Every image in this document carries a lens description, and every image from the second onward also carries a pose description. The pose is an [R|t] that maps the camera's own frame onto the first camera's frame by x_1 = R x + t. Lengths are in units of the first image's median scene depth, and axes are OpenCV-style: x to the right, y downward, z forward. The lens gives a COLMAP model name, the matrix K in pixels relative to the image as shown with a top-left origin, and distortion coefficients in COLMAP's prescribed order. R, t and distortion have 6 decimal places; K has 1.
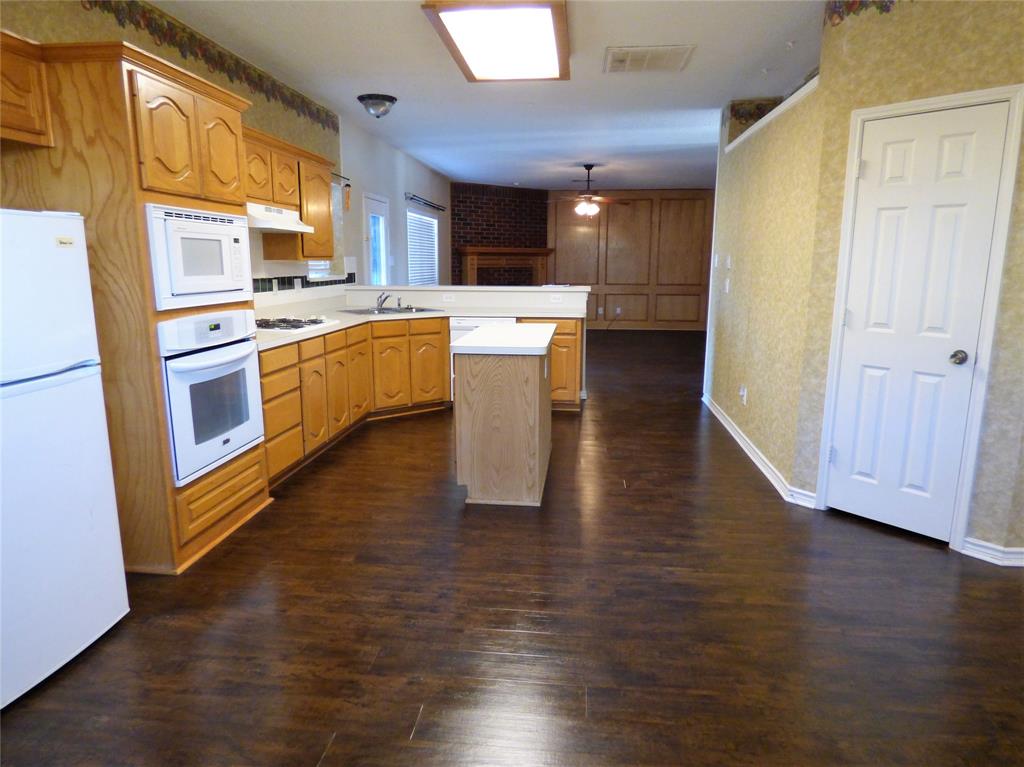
lens RADIAL K [[636.0, 0, 517.8], [0, 636.0, 379.2], [0, 0, 1]] dist [-0.008353, -0.001122]
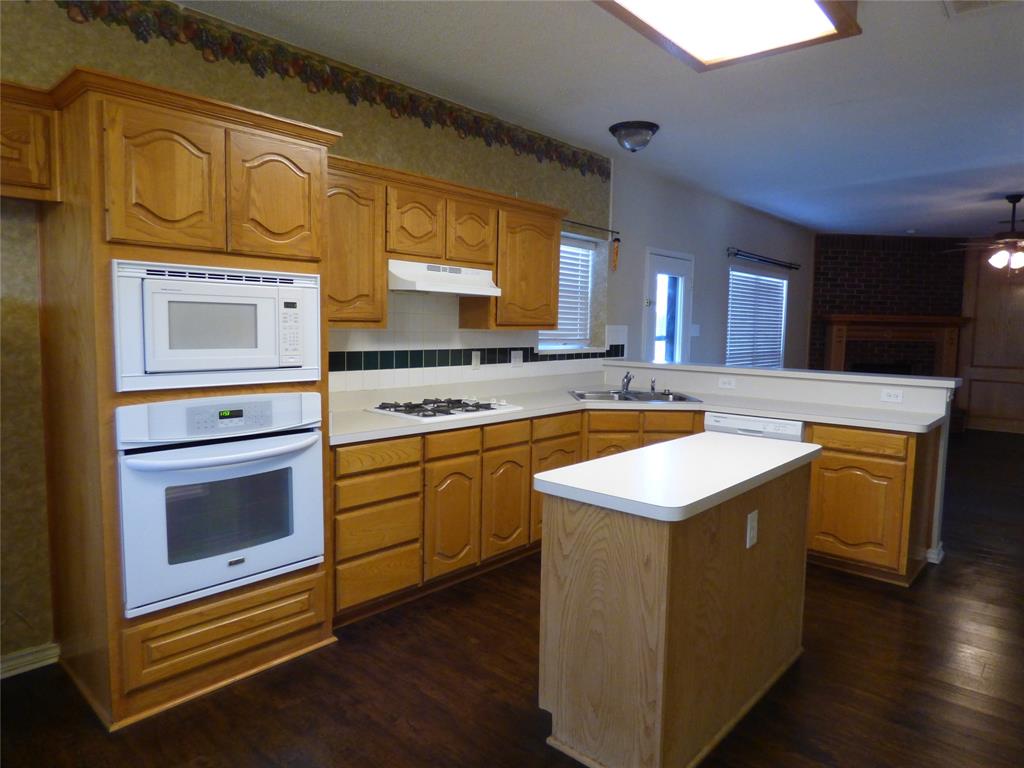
lens RADIAL K [[650.2, 0, 517.0], [0, 650.2, 377.9], [0, 0, 1]] dist [-0.032501, 0.005200]
pose [[0.812812, 0.061298, -0.579292, 0.187635], [-0.122004, 0.990306, -0.066395, -0.082683], [0.569606, 0.124642, 0.812412, 0.390915]]
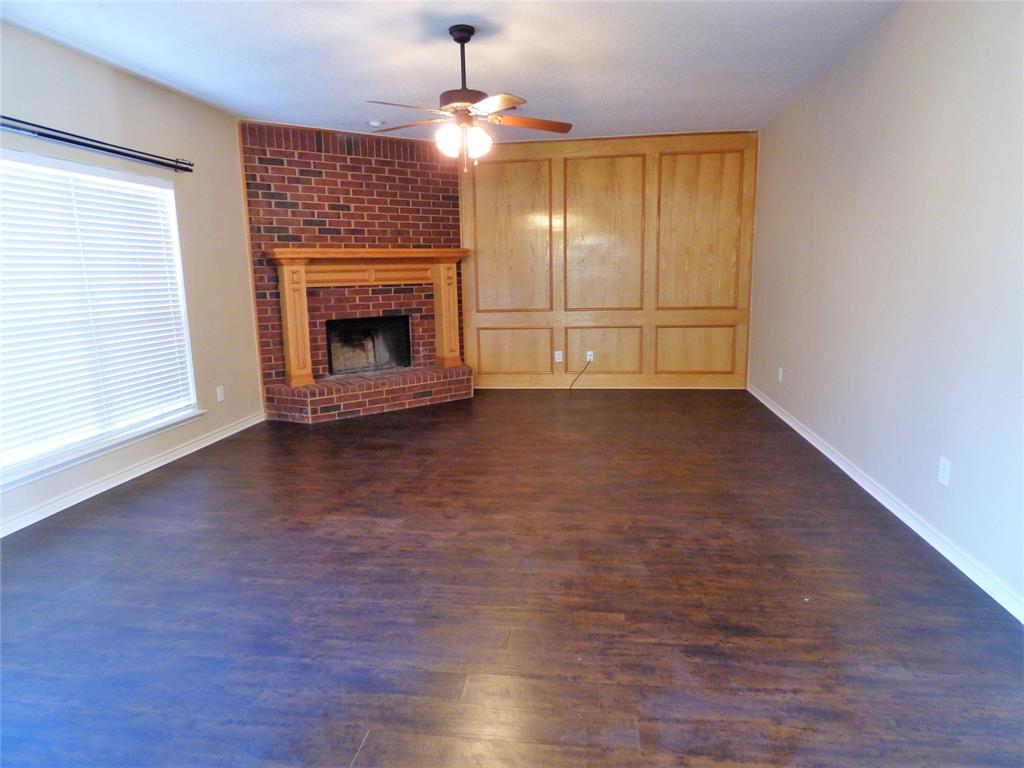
lens RADIAL K [[636.0, 0, 516.4], [0, 636.0, 381.0], [0, 0, 1]] dist [-0.008353, -0.001122]
pose [[0.999437, -0.019951, -0.026962, 0.333910], [0.019623, 0.999731, -0.012363, -0.247053], [0.027201, 0.011827, 0.999560, 1.341283]]
